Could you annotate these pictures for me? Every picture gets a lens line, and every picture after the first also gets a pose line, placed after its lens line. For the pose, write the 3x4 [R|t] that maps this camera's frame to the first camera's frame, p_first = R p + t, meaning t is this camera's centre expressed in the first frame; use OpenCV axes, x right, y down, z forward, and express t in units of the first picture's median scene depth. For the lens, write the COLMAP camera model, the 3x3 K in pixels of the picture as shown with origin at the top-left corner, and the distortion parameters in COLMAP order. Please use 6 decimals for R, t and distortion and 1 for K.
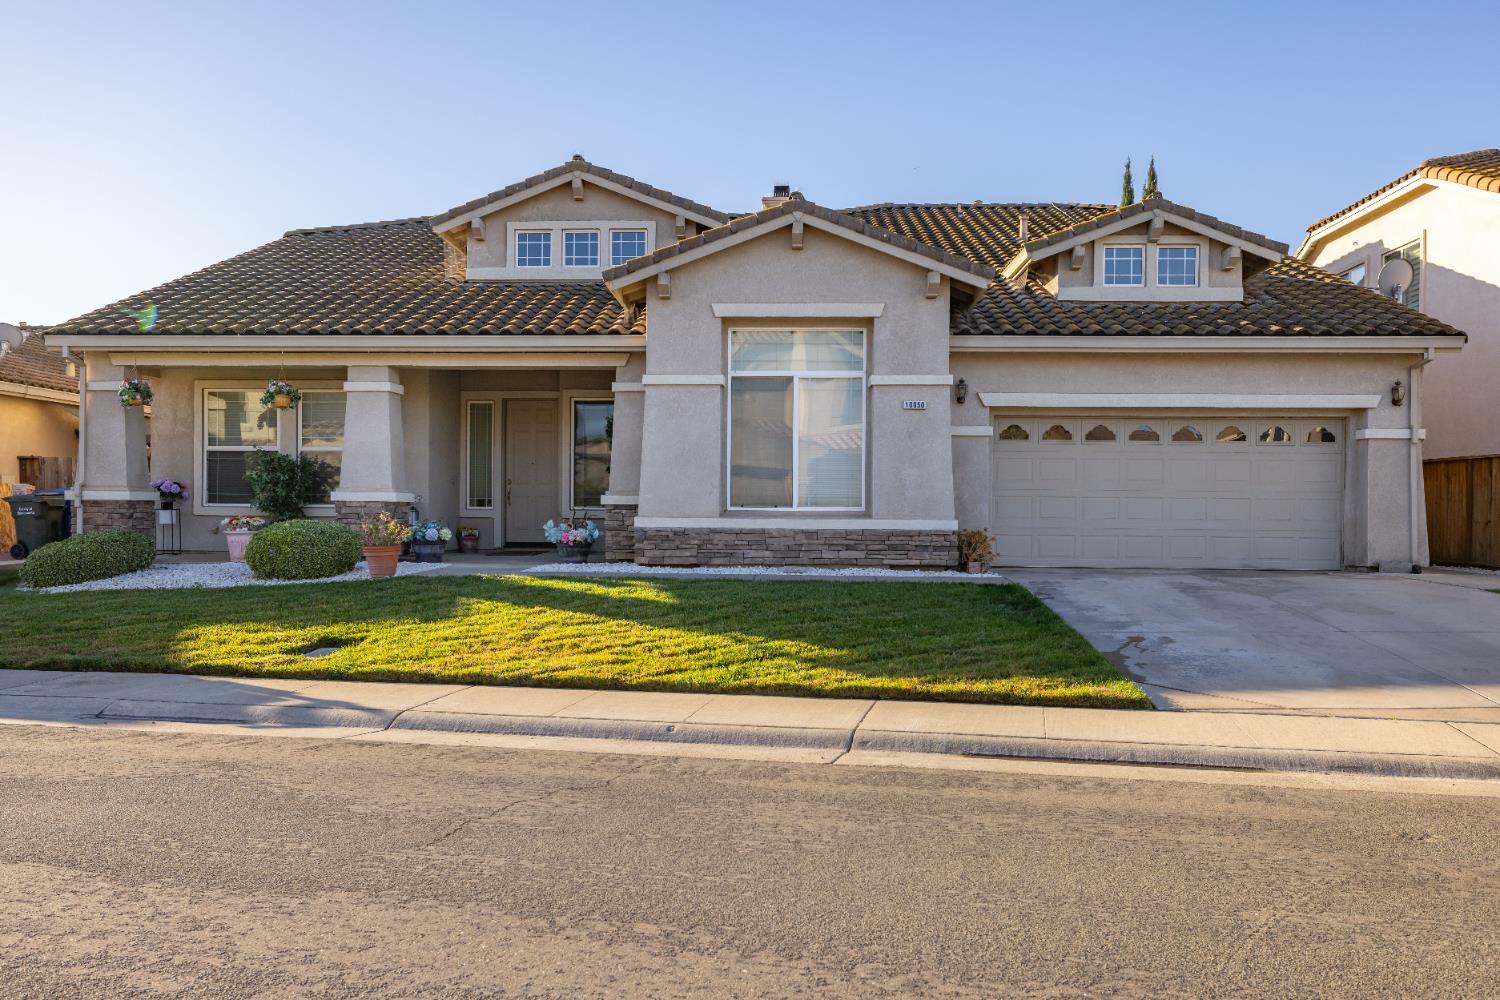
lens RADIAL K [[1177.8, 0, 747.4], [0, 1177.8, 502.4], [0, 0, 1]] dist [-0.002913, -0.000169]
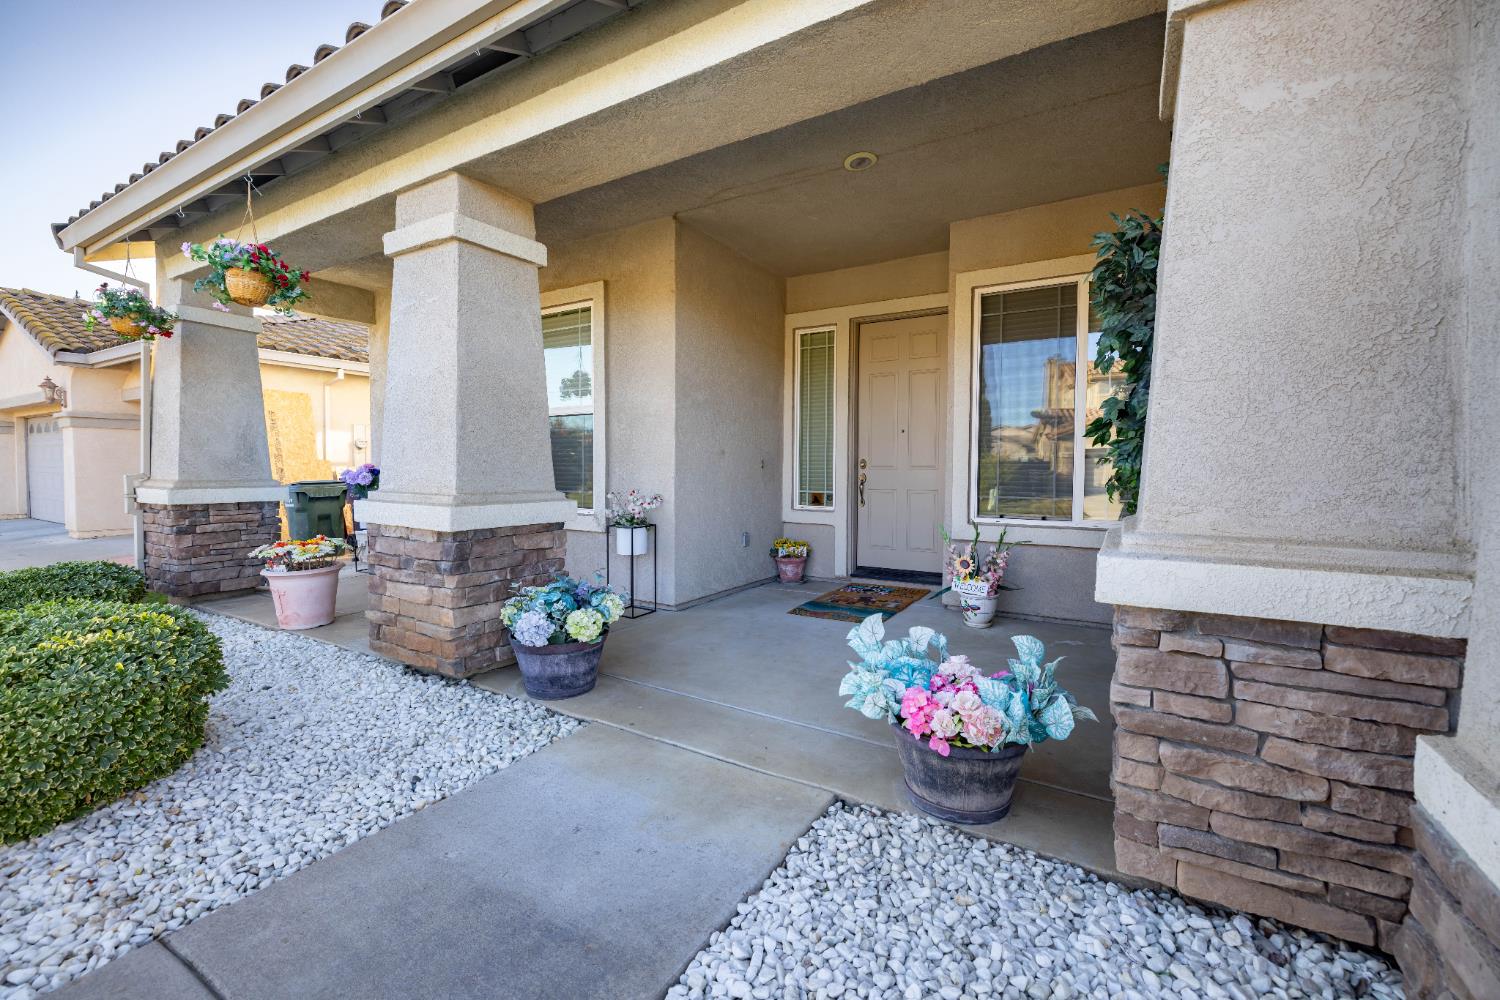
lens RADIAL K [[627.5, 0, 747.0], [0, 627.5, 493.1], [0, 0, 1]] dist [-0.003074, -0.000228]
pose [[0.871000, 0.021302, -0.490820, -0.099746], [0.000270, 0.999039, 0.043838, -0.017040], [0.491282, -0.038316, 0.870157, 0.706658]]
